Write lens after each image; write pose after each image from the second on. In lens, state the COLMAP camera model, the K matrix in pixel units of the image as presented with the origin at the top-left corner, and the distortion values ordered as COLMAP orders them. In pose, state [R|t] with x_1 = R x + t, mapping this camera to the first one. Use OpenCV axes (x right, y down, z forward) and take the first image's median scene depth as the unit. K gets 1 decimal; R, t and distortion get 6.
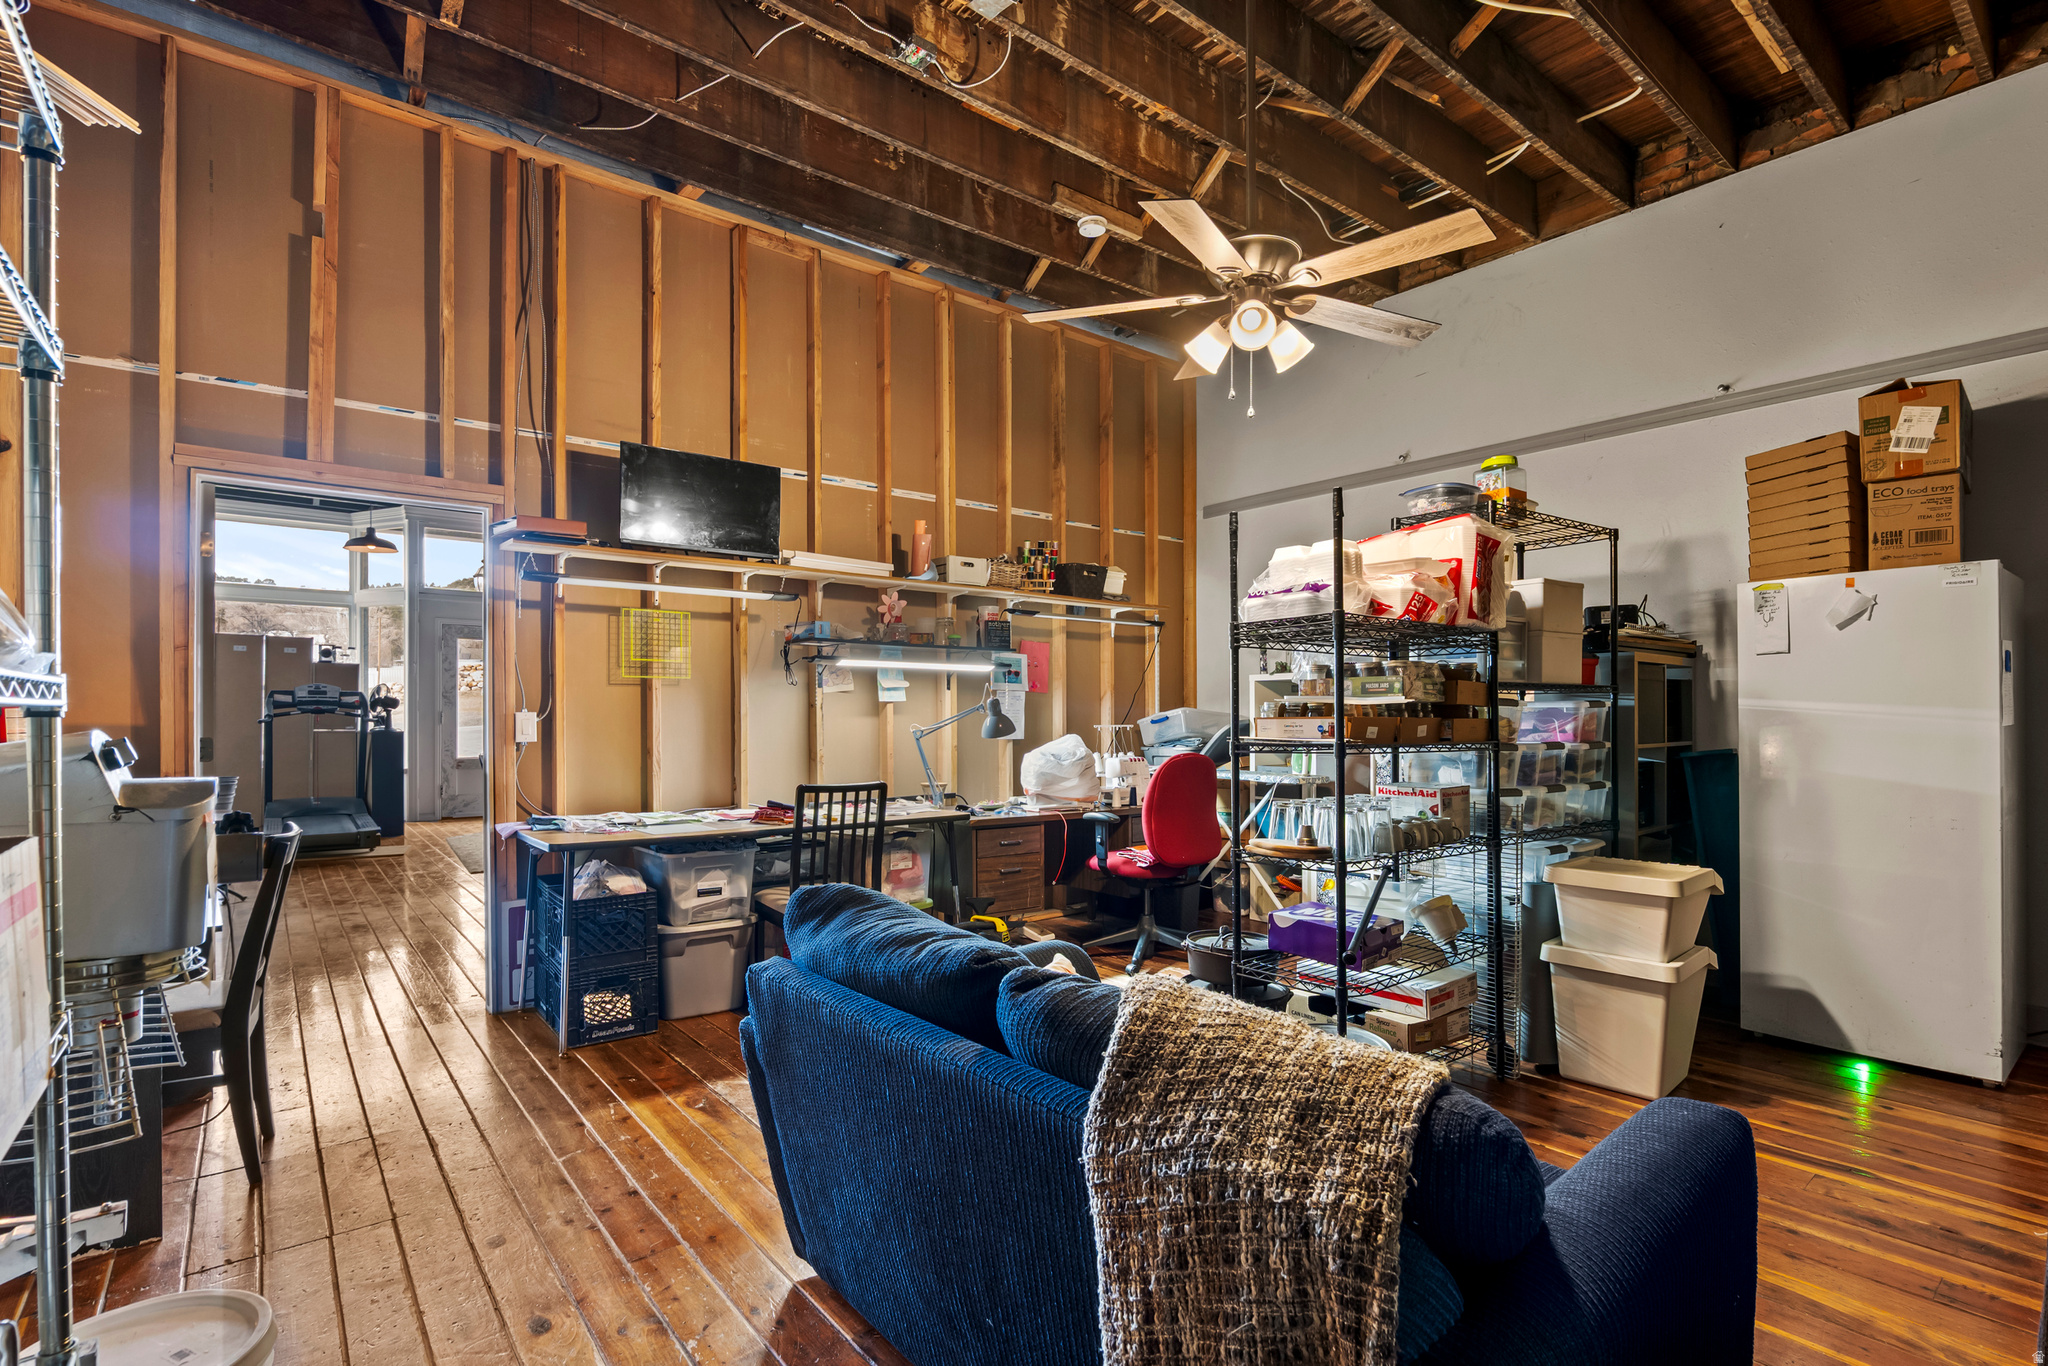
lens RADIAL K [[951.8, 0, 1021.6], [0, 951.8, 690.8], [0, 0, 1]] dist [-0.023159, 0.004018]
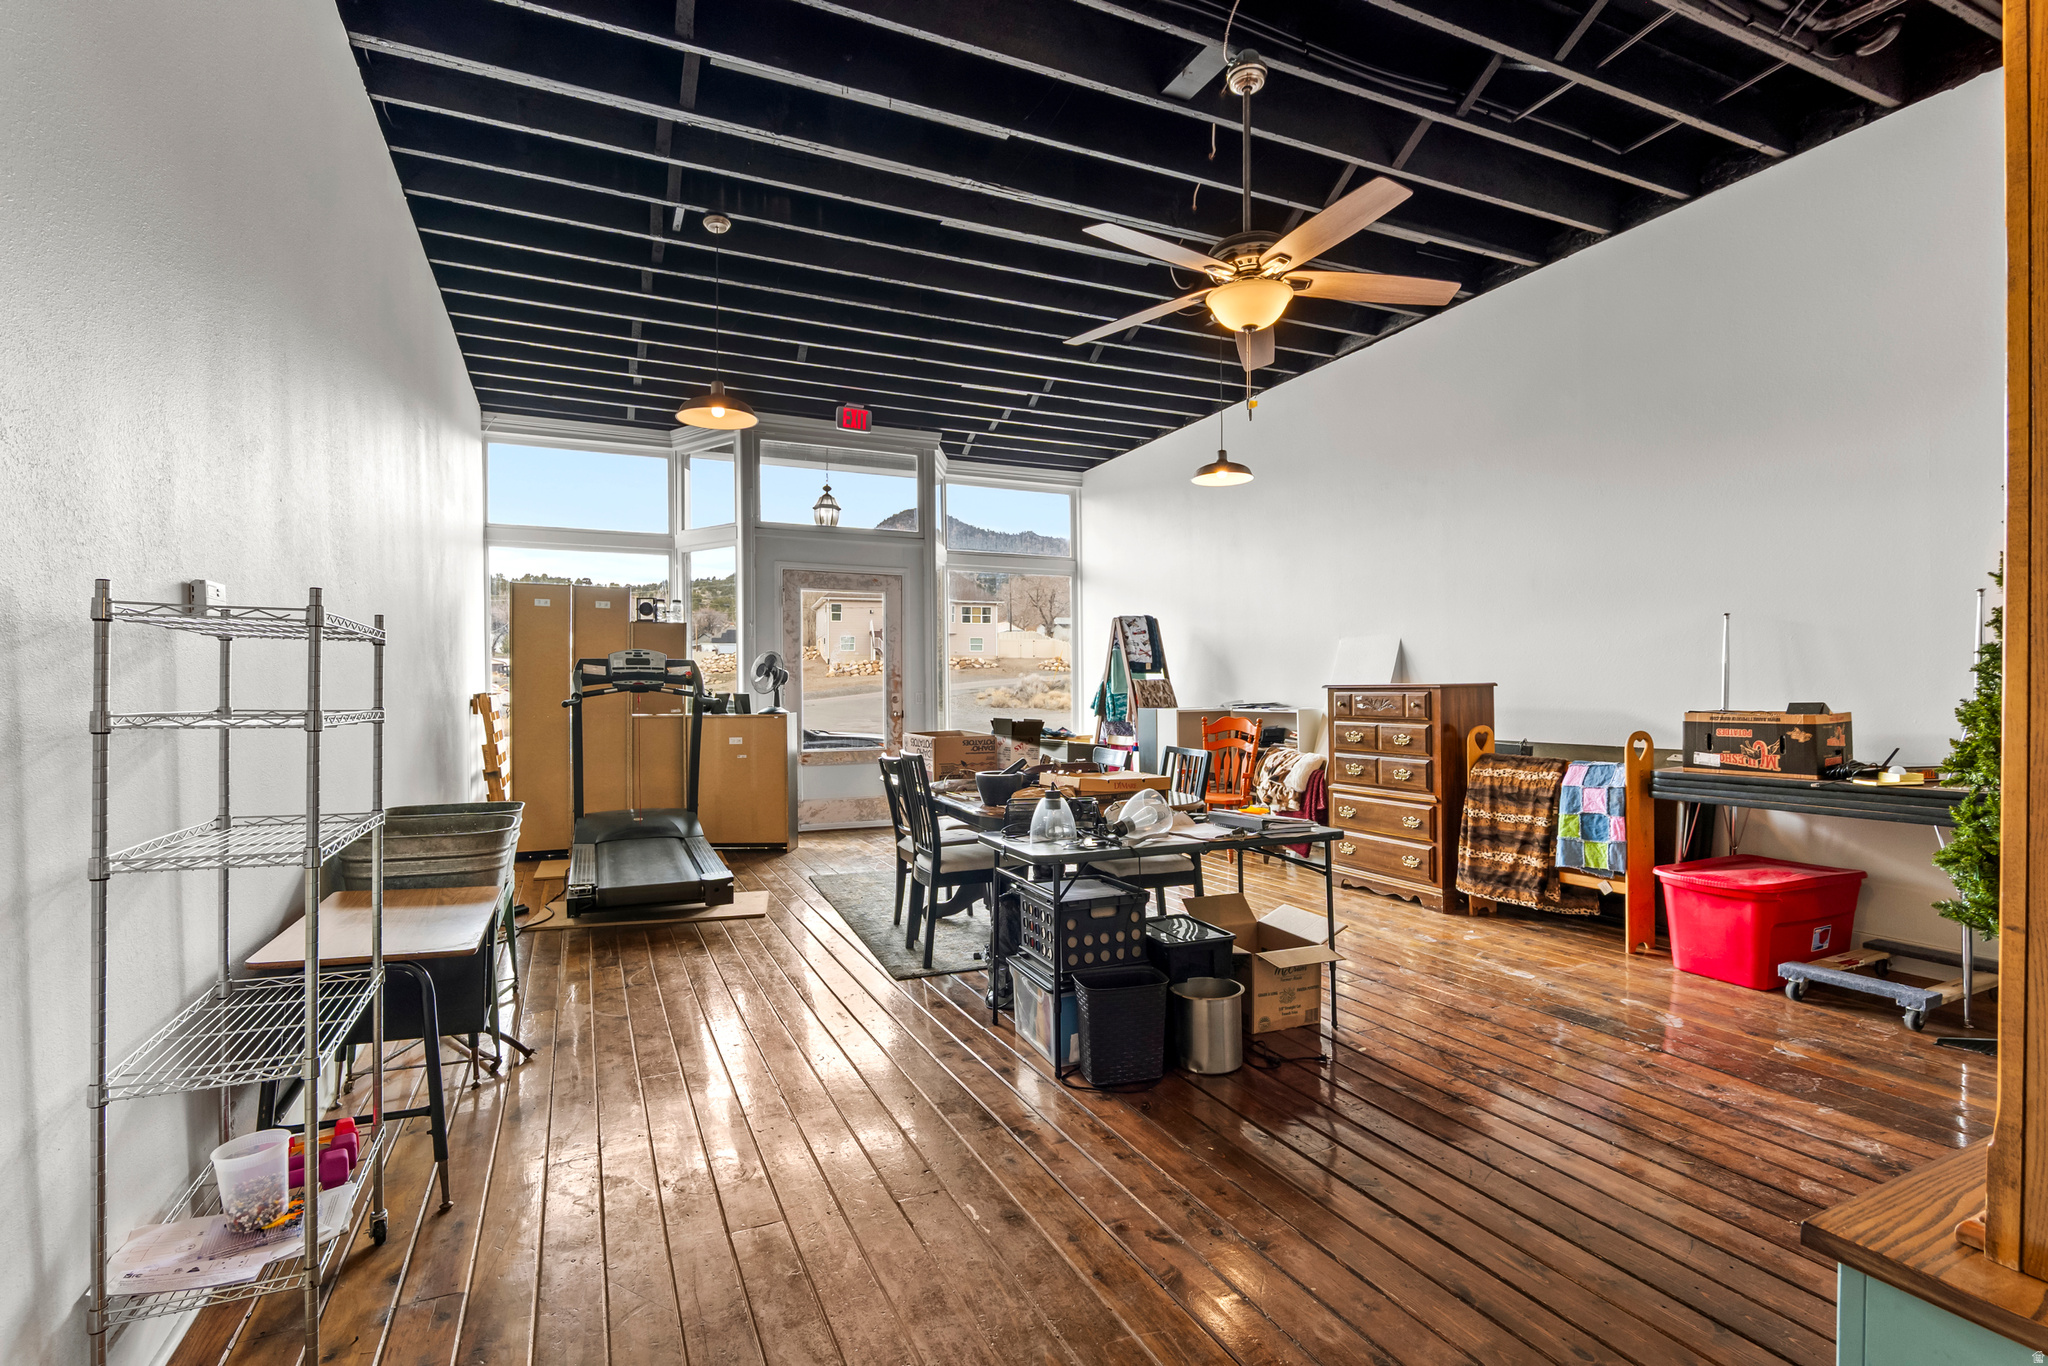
lens RADIAL K [[951.8, 0, 1012.8], [0, 951.8, 691.1], [0, 0, 1]] dist [-0.023159, 0.004018]
pose [[0.967321, 0.000714, -0.253555, -0.285746], [0.006416, 0.999607, 0.027293, 0.006032], [0.253475, -0.028028, 0.966936, 0.369962]]
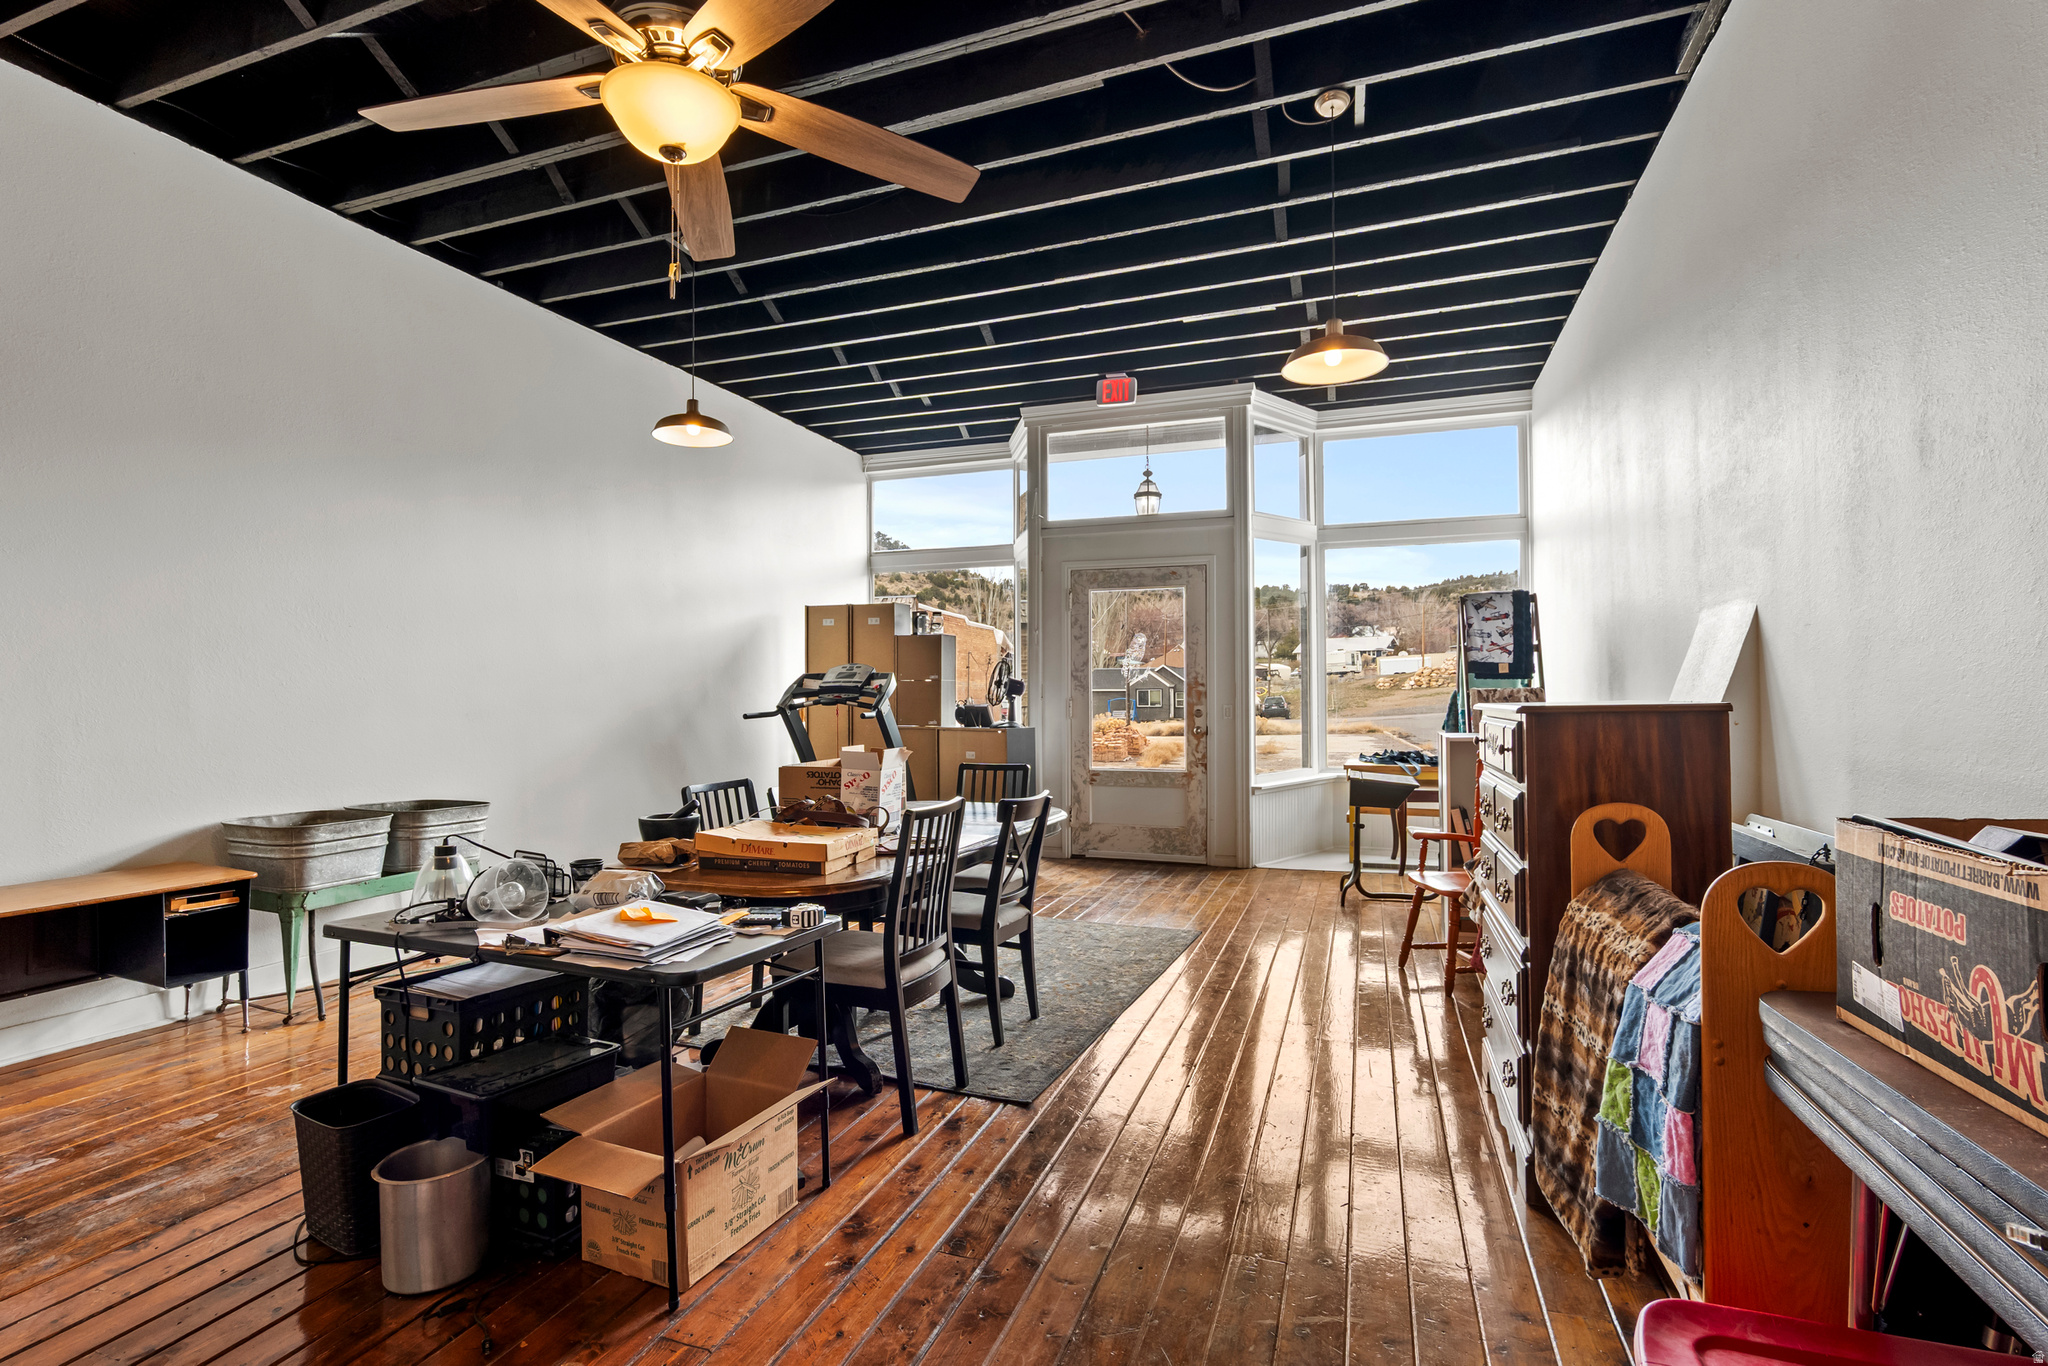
lens RADIAL K [[951.8, 0, 976.9], [0, 951.8, 697.7], [0, 0, 1]] dist [-0.023159, 0.004018]
pose [[0.497231, 0.004528, -0.867607, -0.061456], [0.023061, 0.999564, 0.018432, 0.007714], [0.867312, -0.029173, 0.496909, 0.679058]]
